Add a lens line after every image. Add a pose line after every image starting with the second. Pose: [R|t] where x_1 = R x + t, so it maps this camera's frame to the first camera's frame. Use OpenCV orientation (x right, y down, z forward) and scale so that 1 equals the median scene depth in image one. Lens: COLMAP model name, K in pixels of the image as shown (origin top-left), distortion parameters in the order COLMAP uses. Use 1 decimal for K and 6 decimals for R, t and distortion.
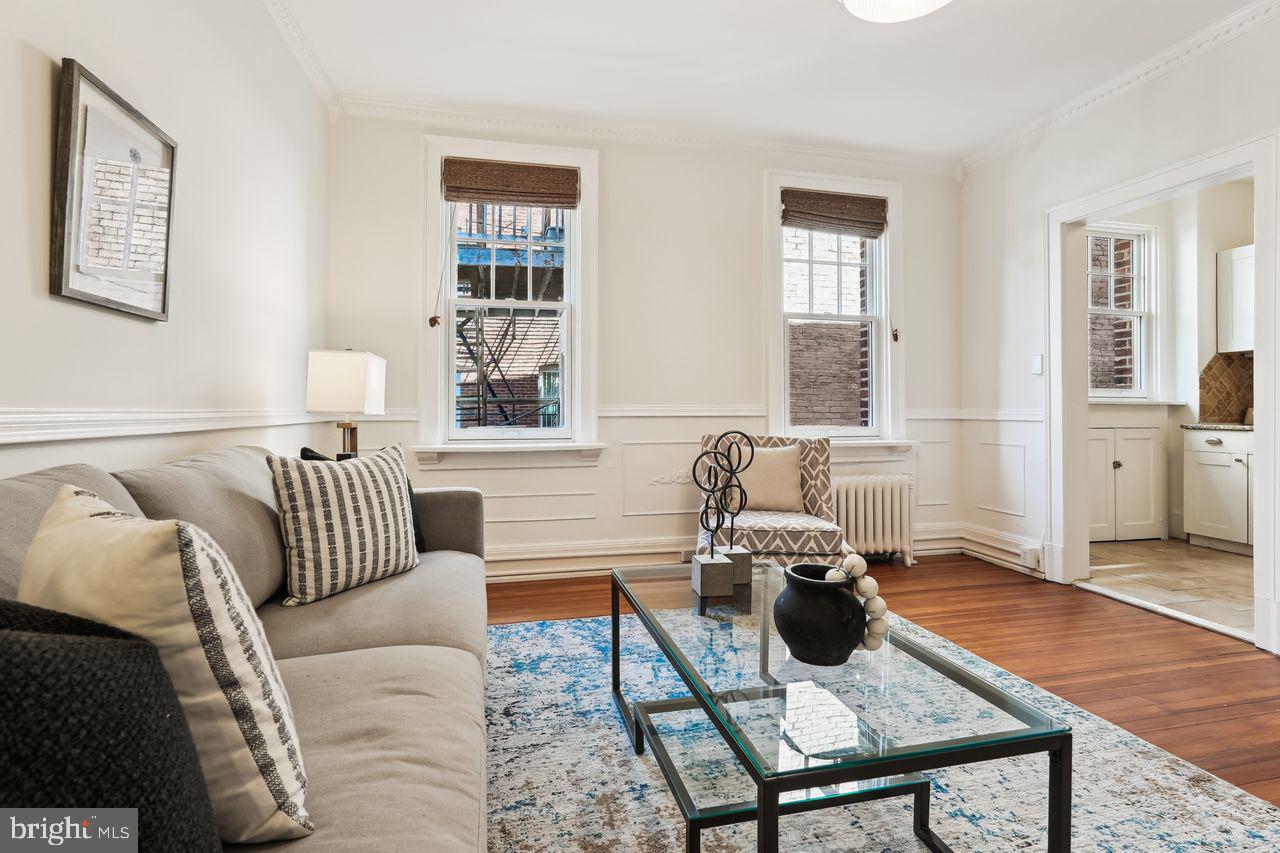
lens RADIAL K [[581.4, 0, 617.1], [0, 581.4, 407.3], [0, 0, 1]] dist [-0.003678, -0.000309]
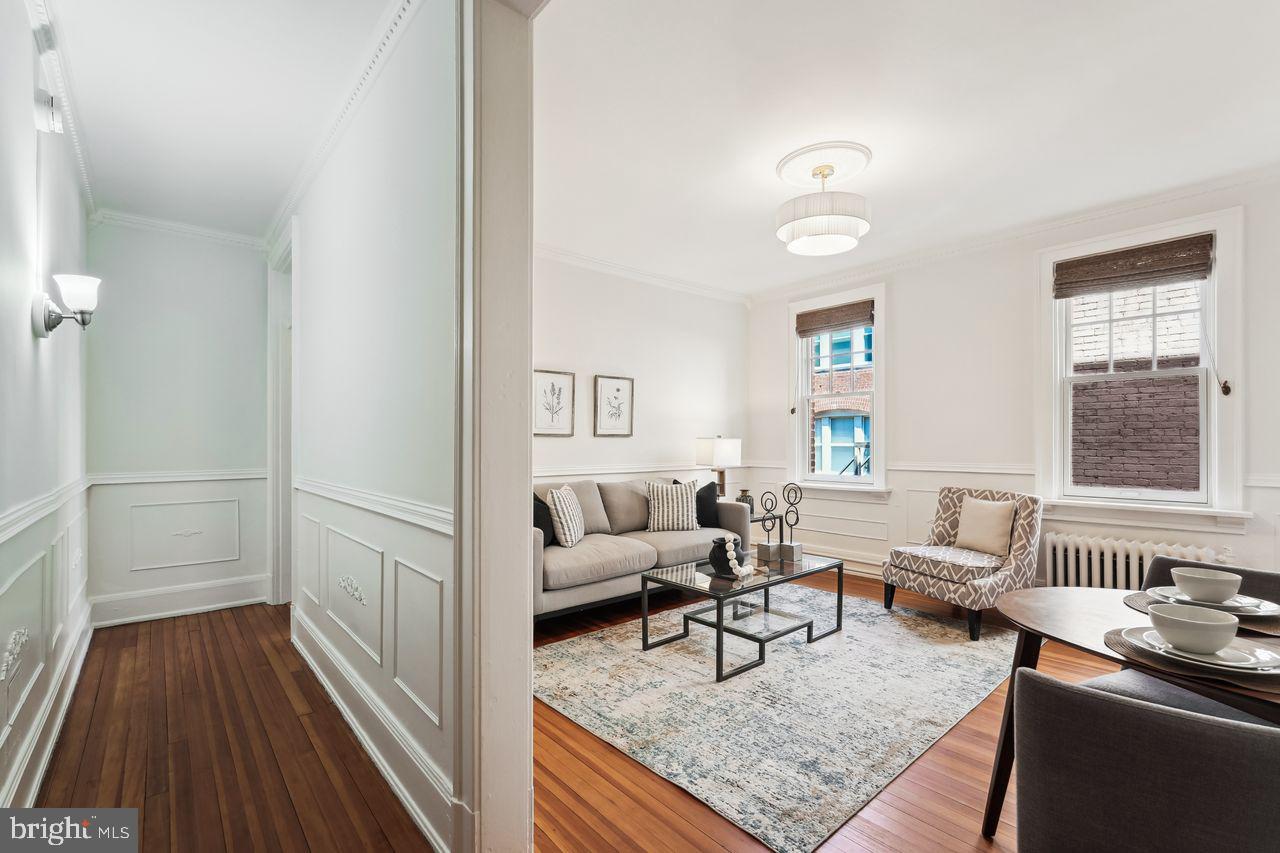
lens RADIAL K [[569.2, 0, 636.6], [0, 569.2, 439.5], [0, 0, 1]] dist [-0.002437, 0.000002]
pose [[0.473445, -0.003306, -0.880817, 1.156942], [0.005586, 0.999984, -0.000750, -0.075686], [0.880805, -0.004565, 0.473456, -0.254072]]
